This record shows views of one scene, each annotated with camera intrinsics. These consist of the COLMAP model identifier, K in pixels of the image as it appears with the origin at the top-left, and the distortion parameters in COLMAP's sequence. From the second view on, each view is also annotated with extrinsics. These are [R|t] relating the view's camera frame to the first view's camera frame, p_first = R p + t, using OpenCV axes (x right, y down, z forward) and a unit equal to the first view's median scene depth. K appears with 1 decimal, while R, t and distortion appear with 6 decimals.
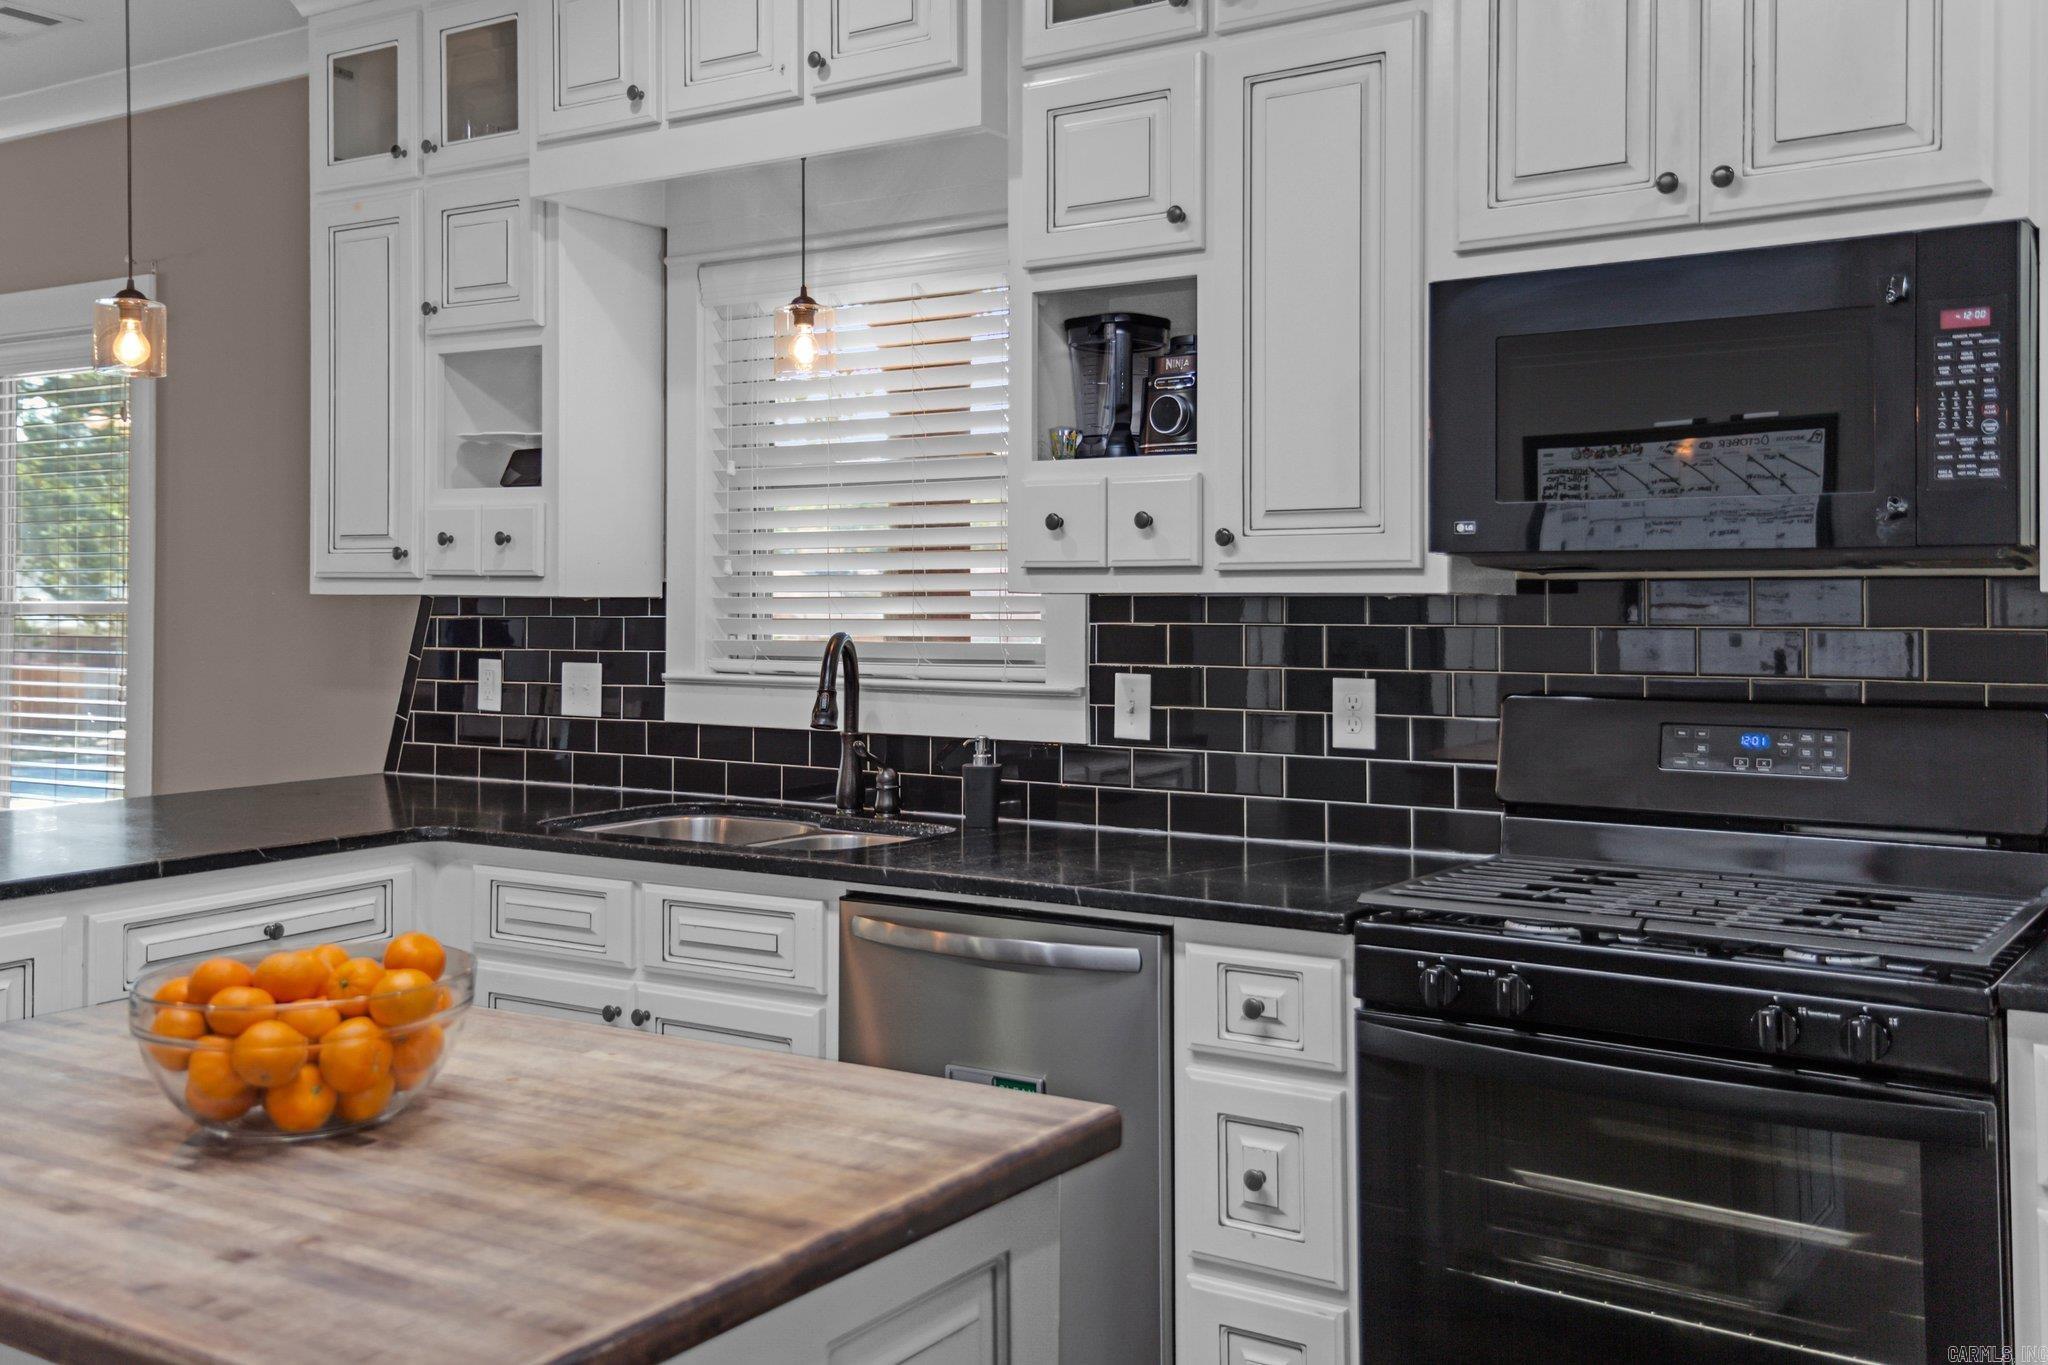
lens RADIAL K [[1946.6, 0, 1065.7], [0, 1946.6, 548.9], [0, 0, 1]] dist [0.122112, -0.168463]
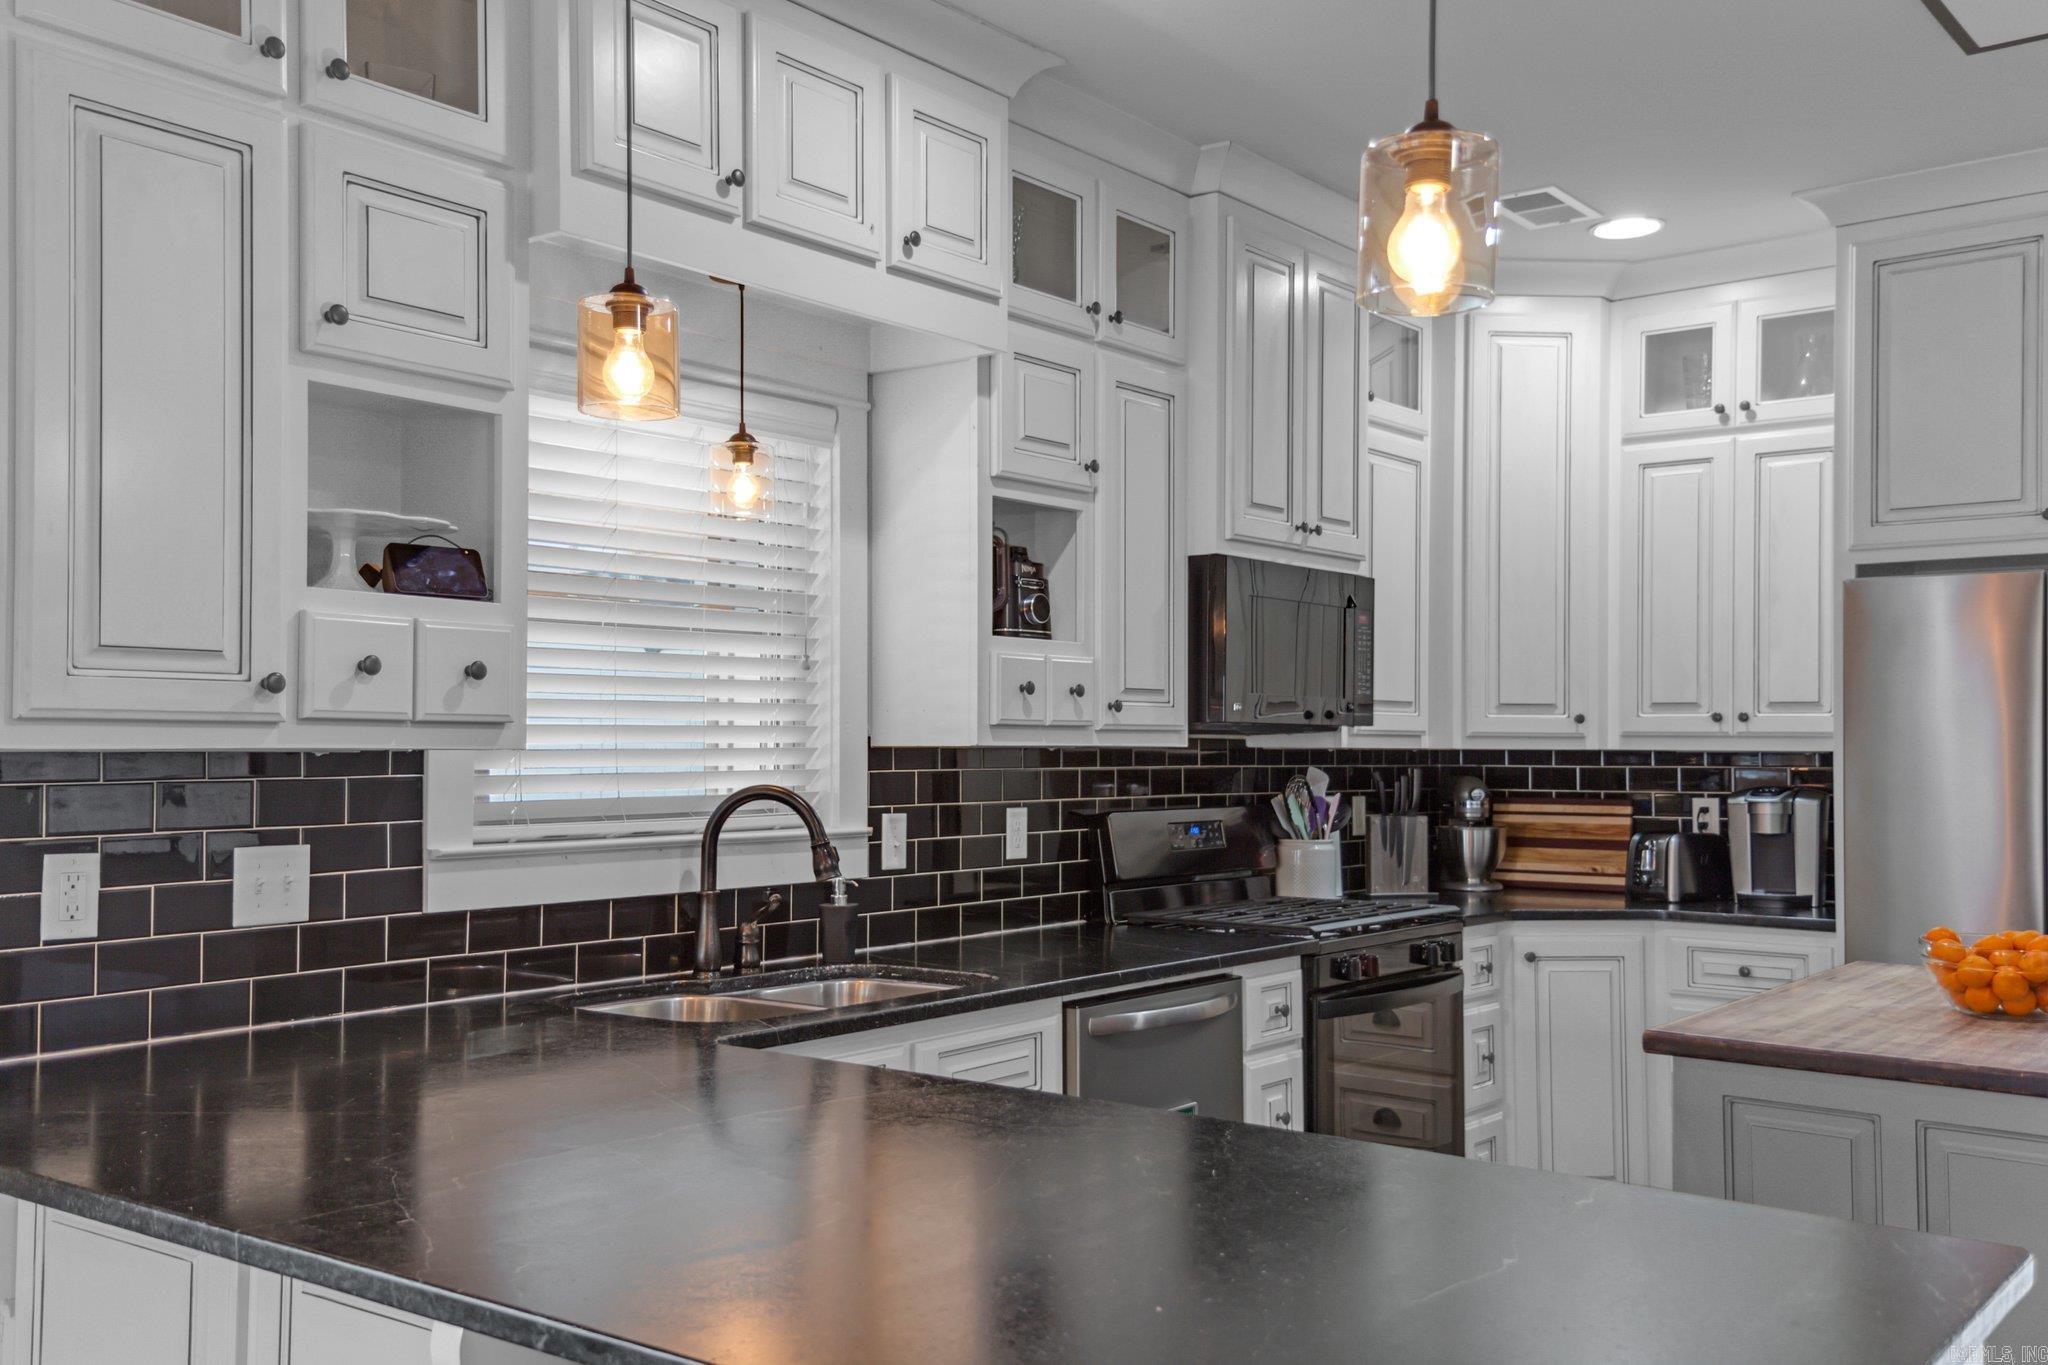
lens RADIAL K [[1865.3, 0, 1059.4], [0, 1865.3, 688.7], [0, 0, 1]] dist [0.132244, -0.101204]
pose [[0.066956, 0.032516, 0.997226, -1.017838], [-0.022122, 0.999272, -0.031097, 0.019777], [-0.997511, -0.019978, 0.067626, 0.770393]]
